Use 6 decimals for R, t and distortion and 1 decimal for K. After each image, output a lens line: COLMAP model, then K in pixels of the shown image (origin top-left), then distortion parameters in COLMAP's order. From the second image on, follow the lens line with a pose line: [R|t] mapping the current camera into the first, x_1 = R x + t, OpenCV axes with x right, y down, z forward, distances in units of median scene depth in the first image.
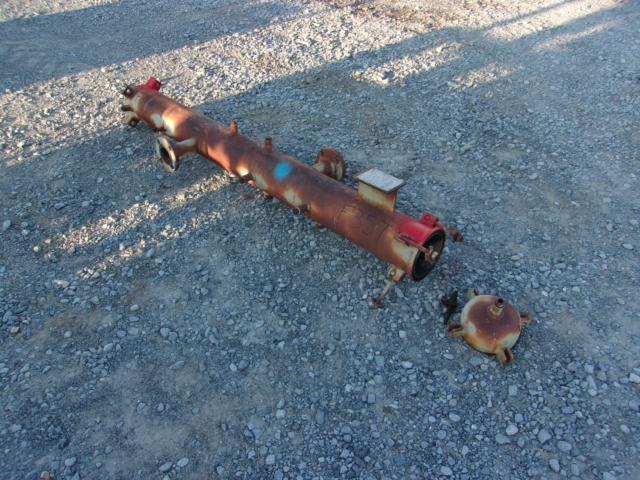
lens RADIAL K [[506.1, 0, 319.3], [0, 506.1, 236.8], [0, 0, 1]] dist [-0.039194, 0.088149]
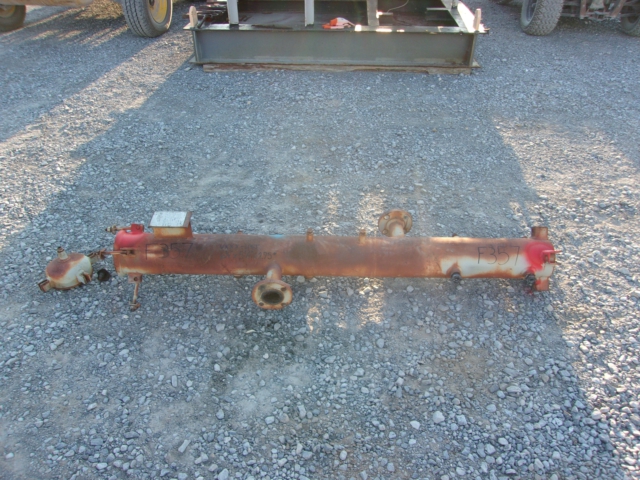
lens RADIAL K [[506.1, 0, 319.3], [0, 506.1, 236.8], [0, 0, 1]] dist [-0.039194, 0.088149]
pose [[-0.713680, 0.404629, -0.571783, 0.518313], [-0.447087, 0.365258, 0.816517, -1.131164], [0.539235, 0.838369, -0.079773, 1.206795]]
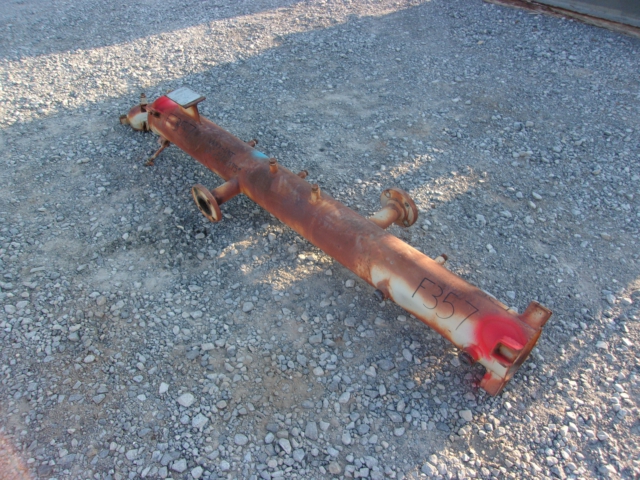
lens RADIAL K [[511.4, 0, 319.0], [0, 511.4, 228.4], [0, 0, 1]] dist [-0.001622, 0.013025]
pose [[-0.999198, -0.014308, 0.037411, -0.239521], [0.034265, 0.178304, 0.983379, -1.165030], [-0.020741, 0.983871, -0.177671, 1.398635]]
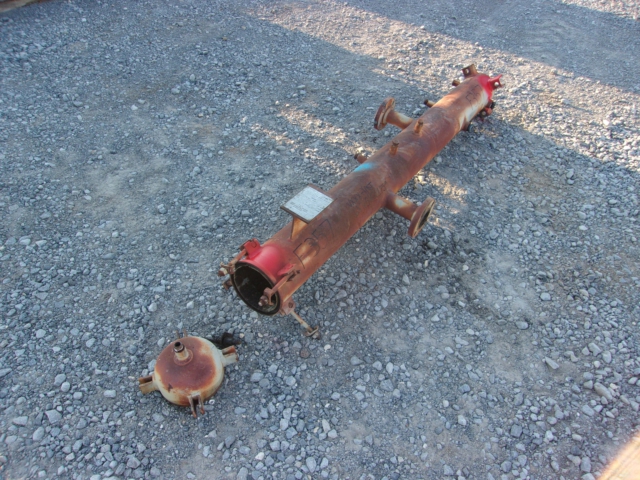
lens RADIAL K [[506.1, 0, 319.3], [0, 506.1, 236.8], [0, 0, 1]] dist [-0.039194, 0.088149]
pose [[0.165478, 0.666931, -0.726513, 0.735181], [-0.672443, 0.615174, 0.411561, -0.413659], [0.721414, 0.420434, 0.550270, 0.499906]]
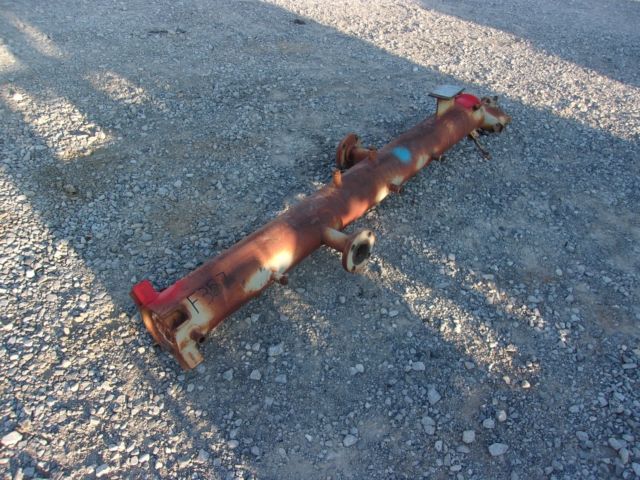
lens RADIAL K [[506.1, 0, 319.3], [0, 506.1, 236.8], [0, 0, 1]] dist [-0.039194, 0.088149]
pose [[-0.065937, -0.633636, 0.770816, -1.027819], [0.609412, 0.586114, 0.533936, -0.732229], [-0.790107, 0.504951, 0.347499, 0.910661]]
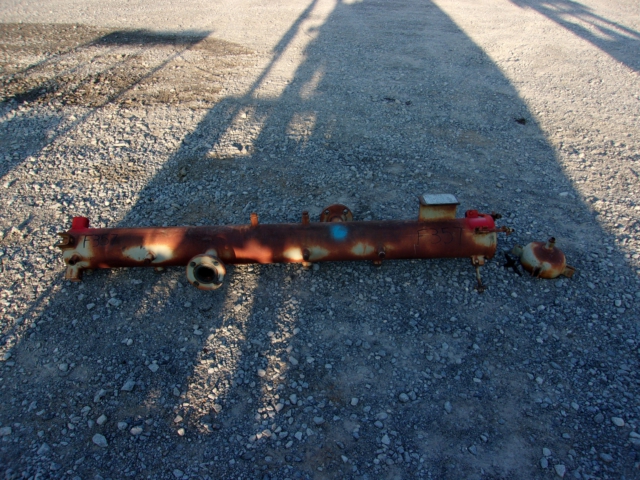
lens RADIAL K [[506.1, 0, 319.3], [0, 506.1, 236.8], [0, 0, 1]] dist [-0.039194, 0.088149]
pose [[0.702250, -0.380879, 0.601478, -0.806036], [0.452644, 0.890976, 0.035721, -0.191120], [-0.549508, 0.247170, 0.798090, 0.166317]]
